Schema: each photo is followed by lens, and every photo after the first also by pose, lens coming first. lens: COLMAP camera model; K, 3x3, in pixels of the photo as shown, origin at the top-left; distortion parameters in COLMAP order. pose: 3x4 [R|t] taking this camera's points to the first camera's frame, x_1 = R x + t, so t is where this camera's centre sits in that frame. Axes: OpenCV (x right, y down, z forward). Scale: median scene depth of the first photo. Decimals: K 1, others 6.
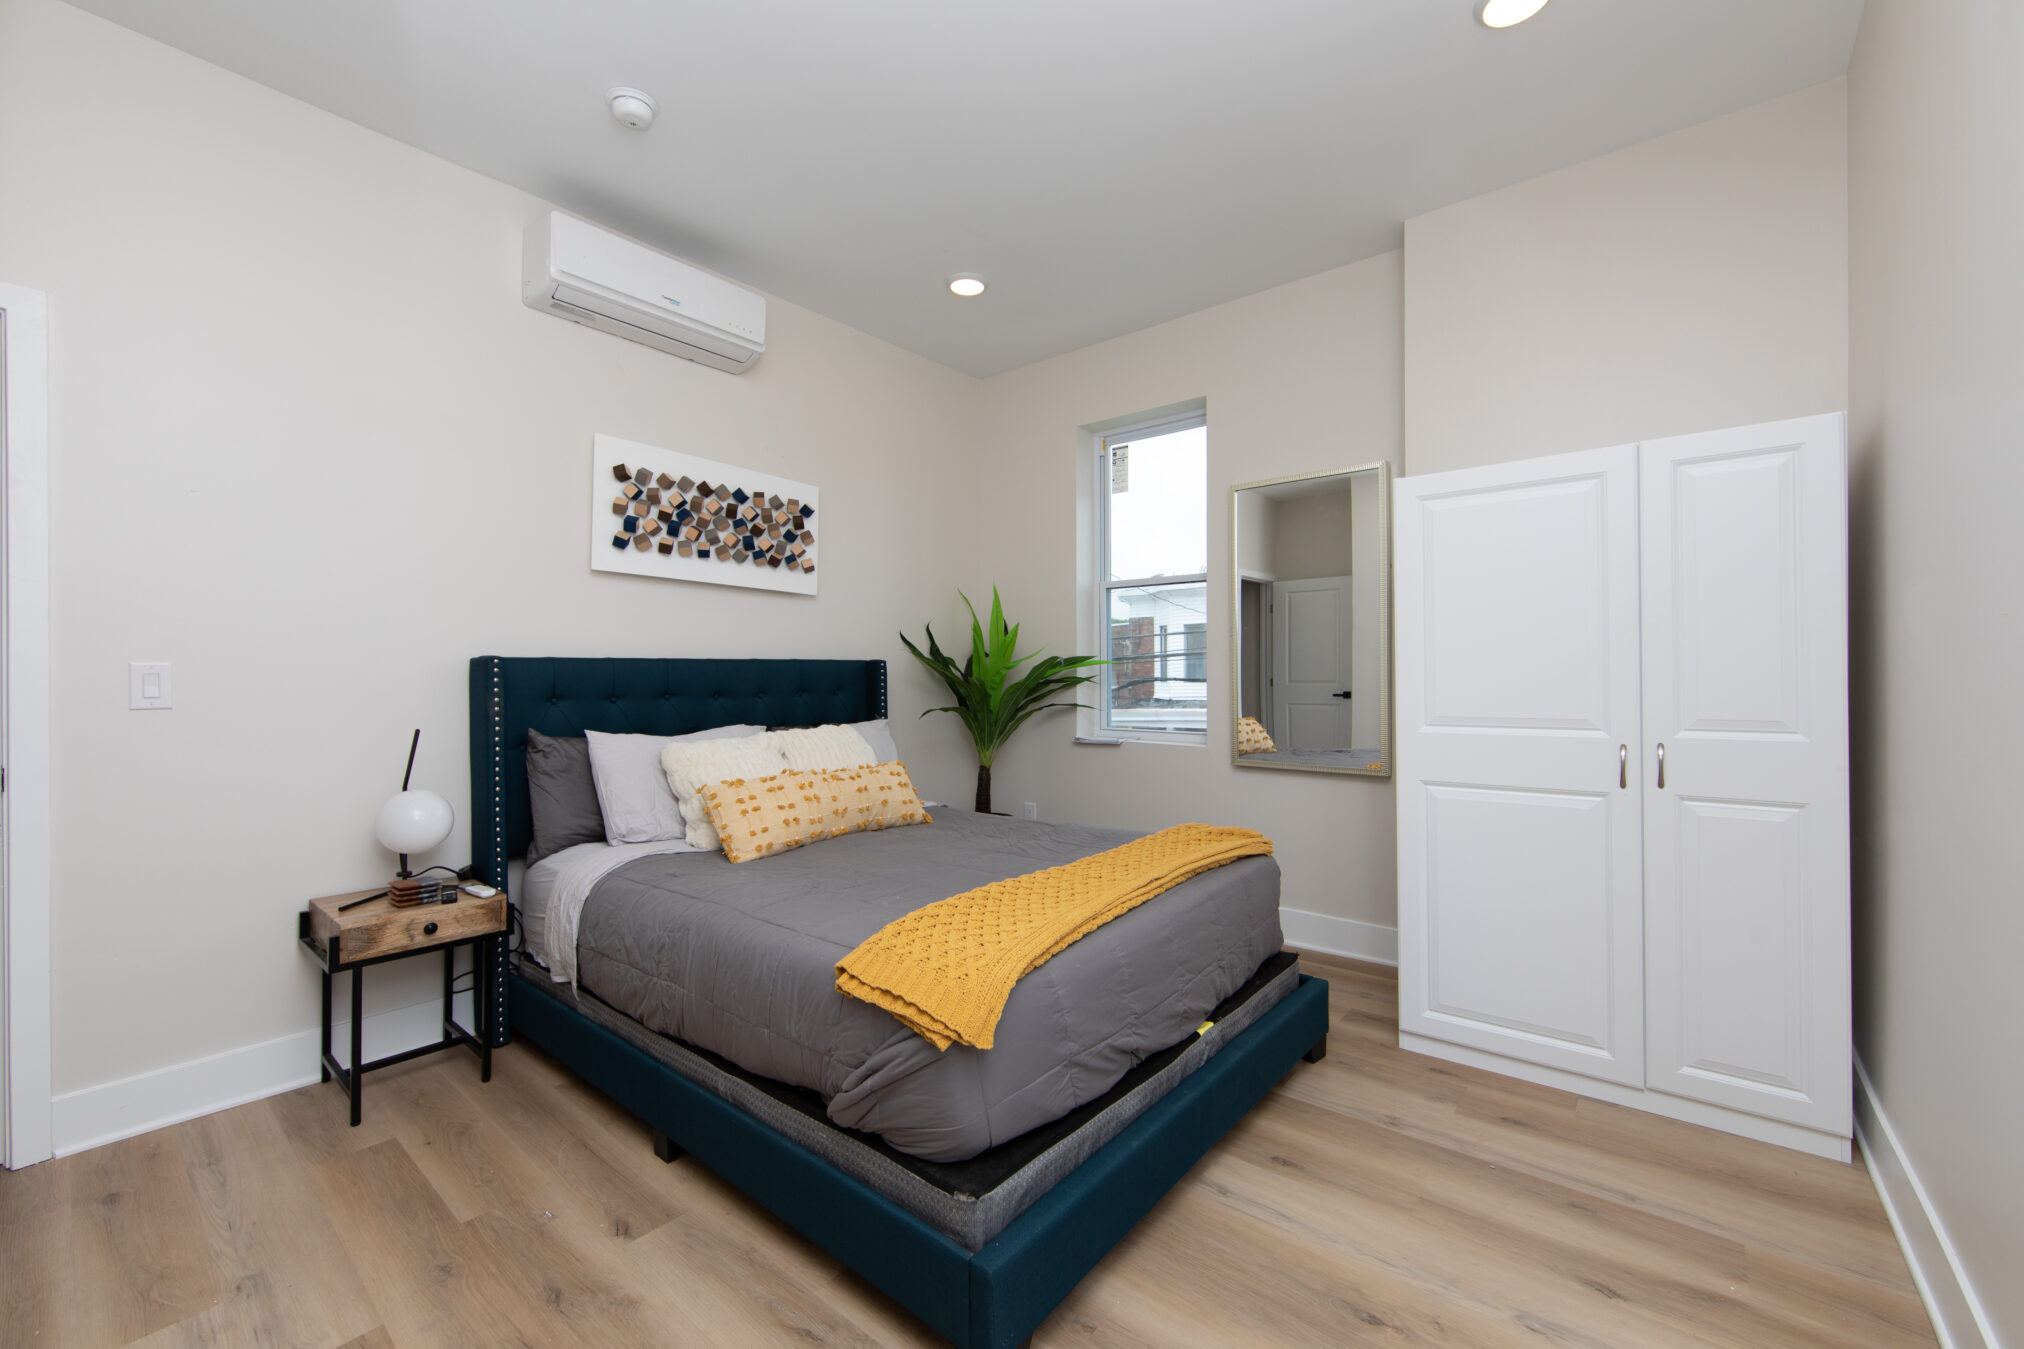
lens RADIAL K [[806.4, 0, 998.8], [0, 806.4, 671.9], [0, 0, 1]] dist [0.000781, 0.000365]
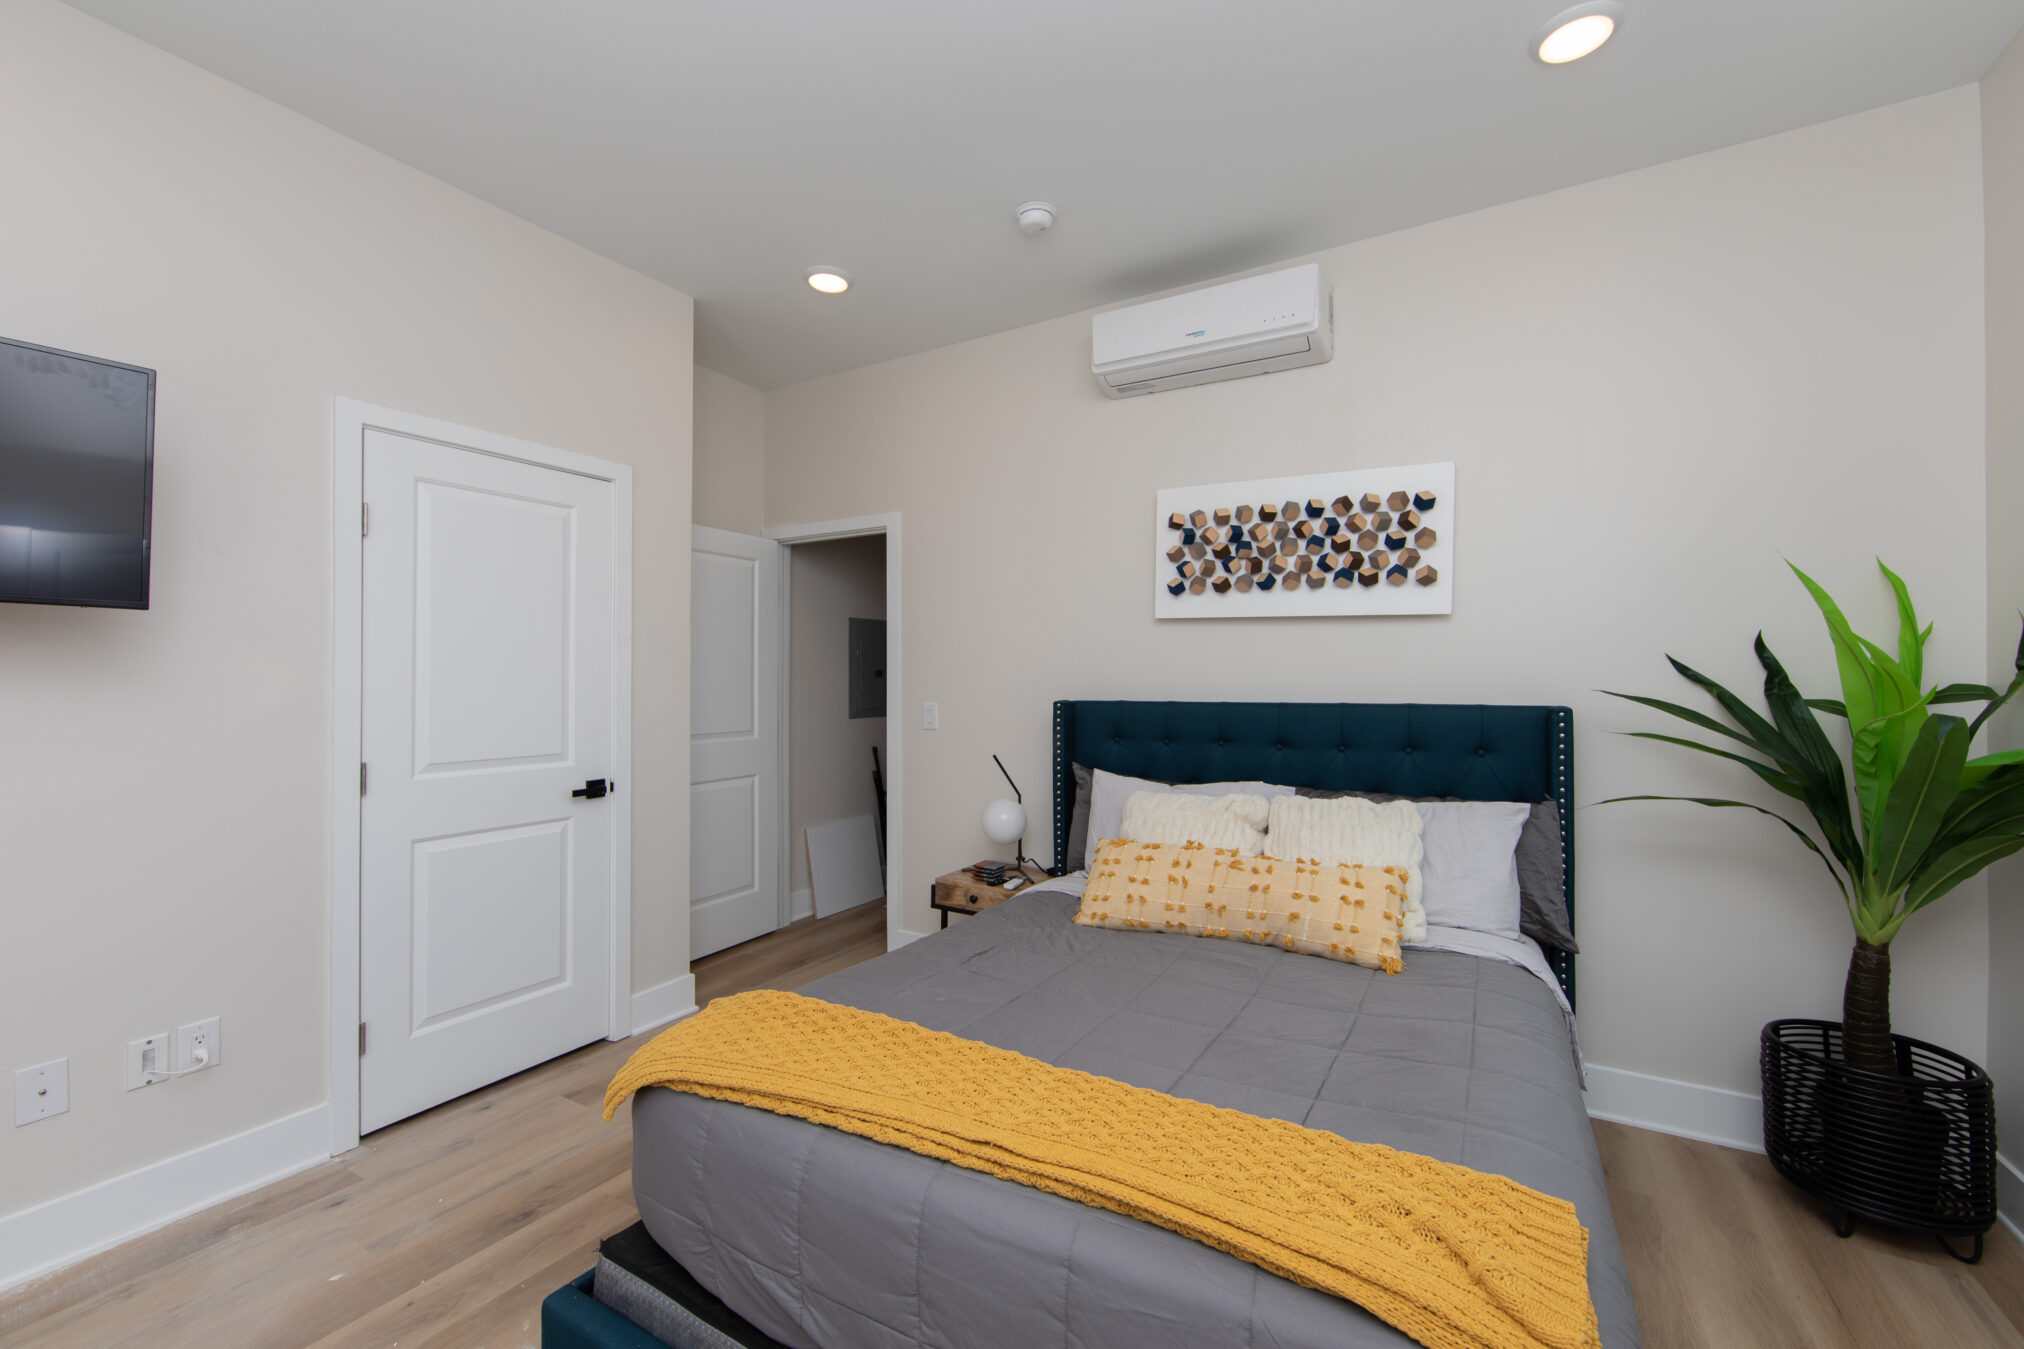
lens RADIAL K [[806.4, 0, 997.2], [0, 806.4, 673.7], [0, 0, 1]] dist [0.000781, 0.000365]
pose [[0.175164, -0.000712, -0.984539, 0.495634], [-0.001231, 0.999999, -0.000942, -0.050606], [0.984538, 0.001377, 0.175163, 0.587683]]
